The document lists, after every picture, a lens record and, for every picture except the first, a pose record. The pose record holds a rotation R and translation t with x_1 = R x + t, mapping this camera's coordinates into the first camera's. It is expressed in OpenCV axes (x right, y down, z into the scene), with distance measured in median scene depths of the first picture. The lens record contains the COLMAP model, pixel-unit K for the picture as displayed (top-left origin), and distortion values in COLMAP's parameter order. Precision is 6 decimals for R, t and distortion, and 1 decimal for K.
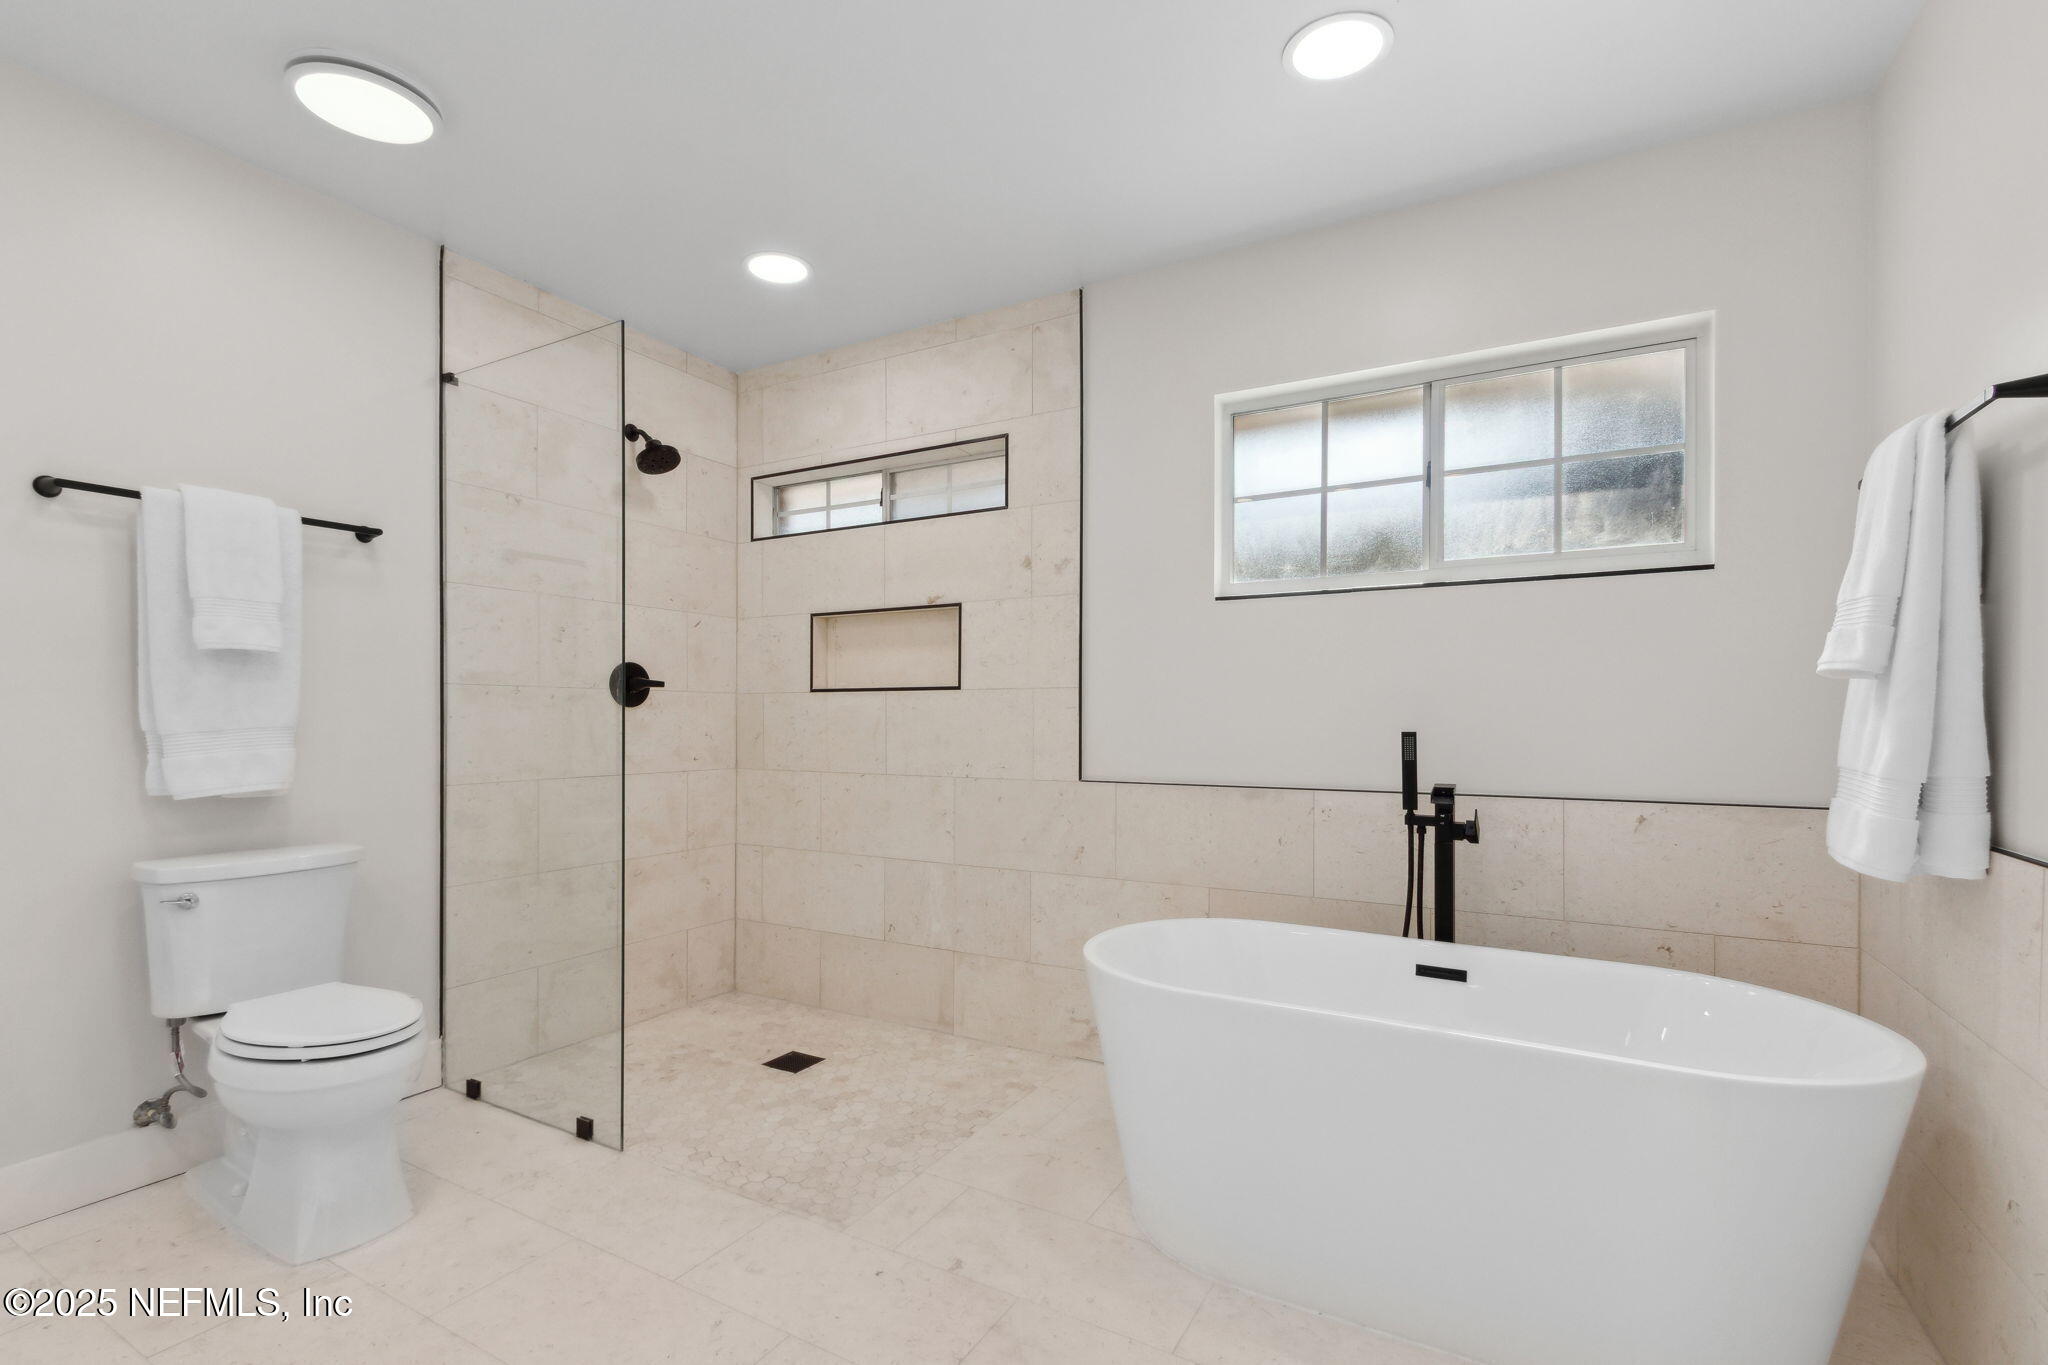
lens RADIAL K [[951.1, 0, 1007.7], [0, 951.1, 701.7], [0, 0, 1]] dist [0.005053, -0.000063]
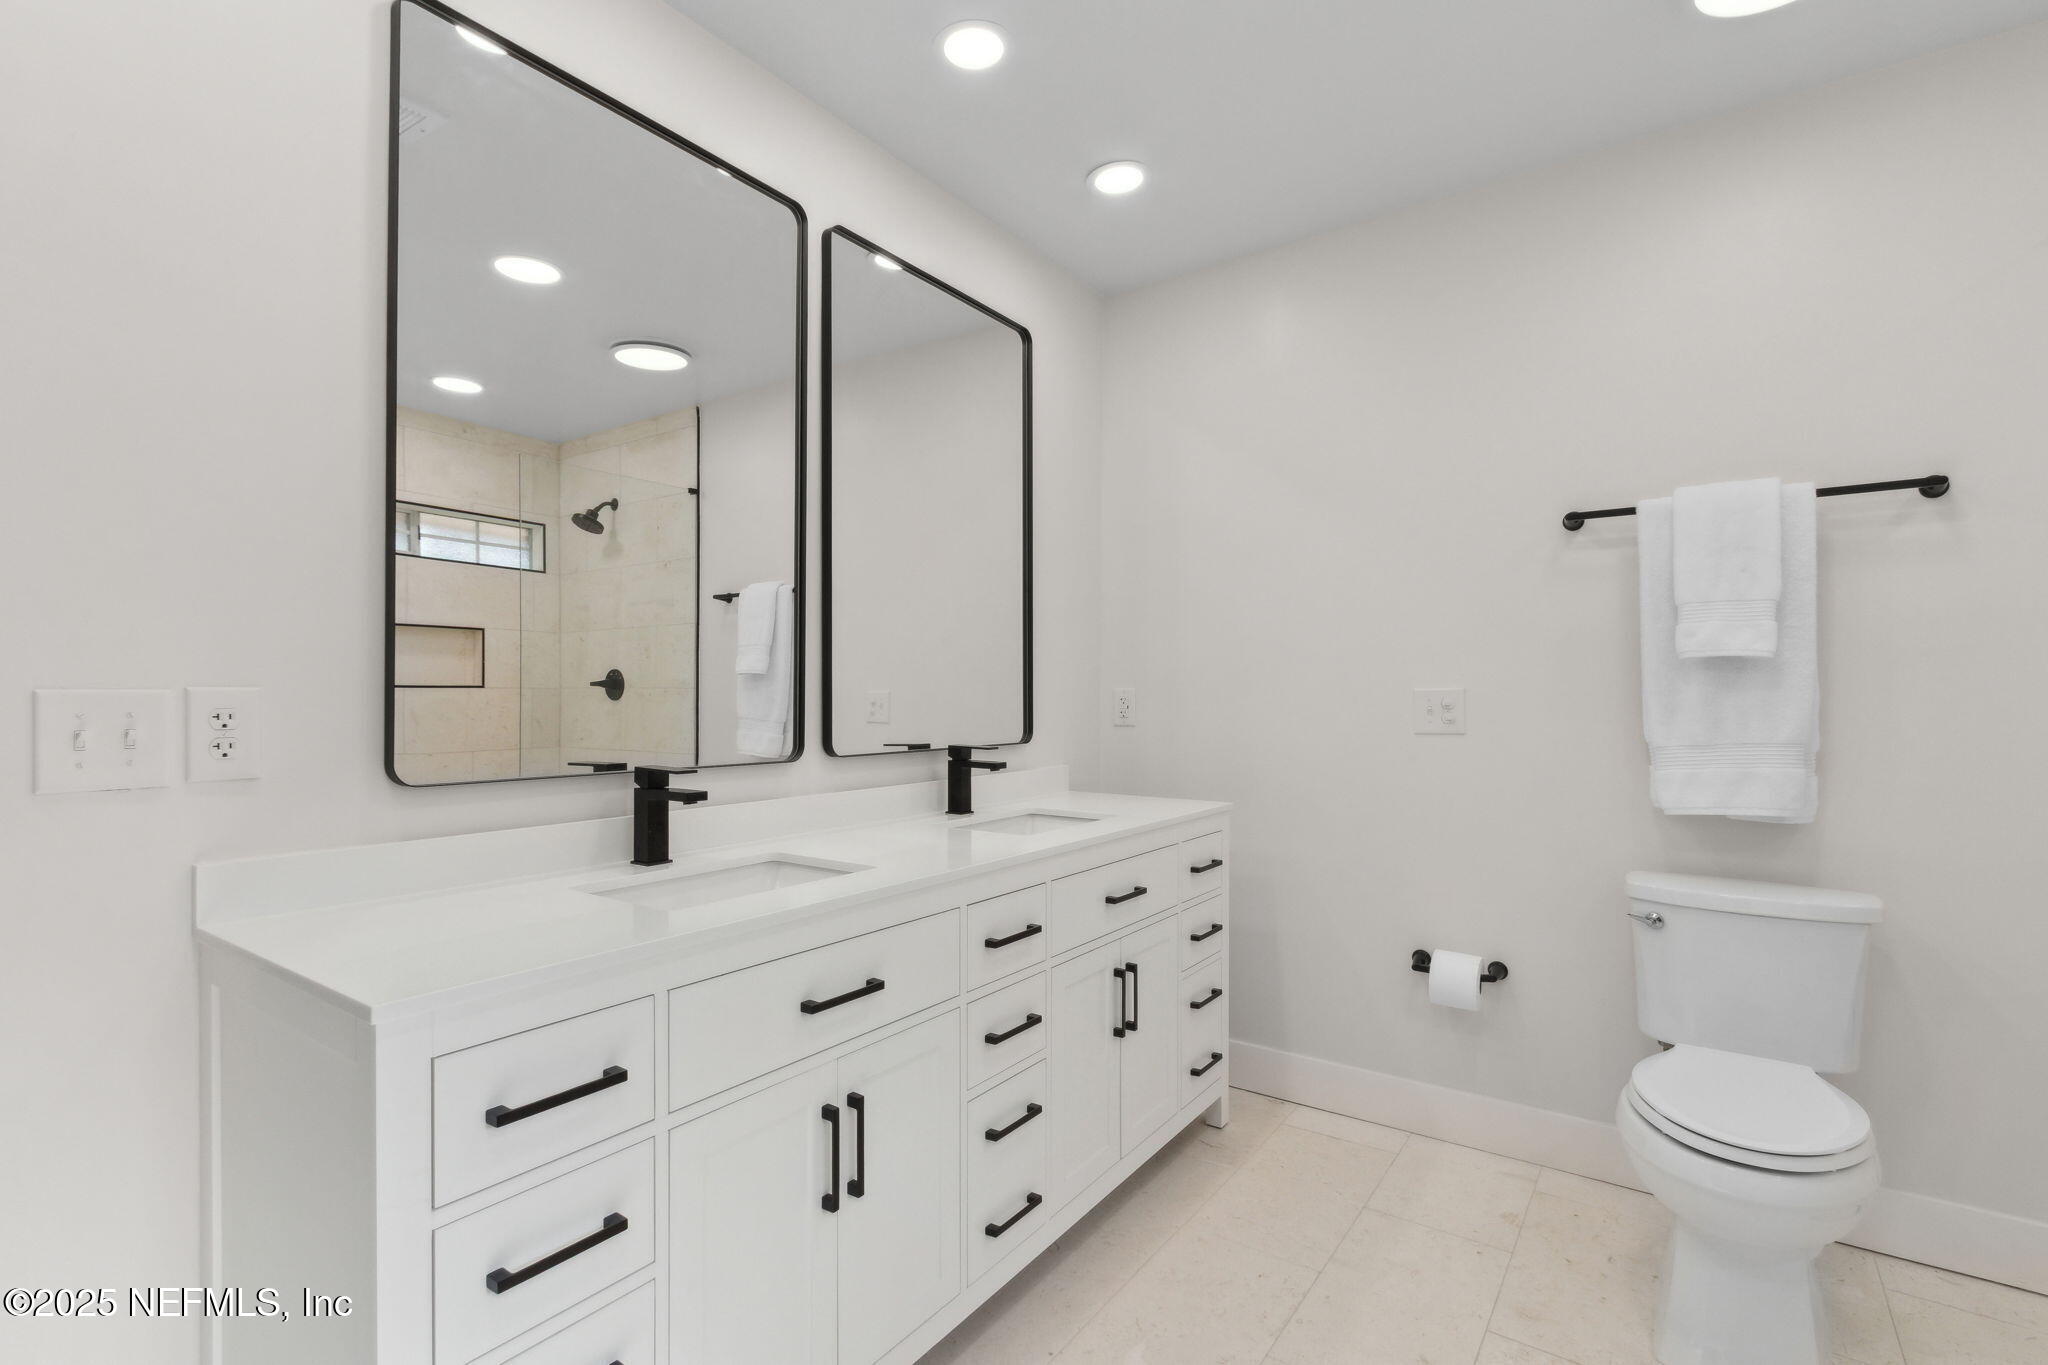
lens RADIAL K [[951.1, 0, 1007.7], [0, 951.1, 701.7], [0, 0, 1]] dist [0.005053, -0.000063]
pose [[-0.075732, -0.012440, -0.997051, 0.143888], [0.007280, 0.999889, -0.013029, -0.004553], [0.997102, -0.008245, -0.075633, 0.397764]]
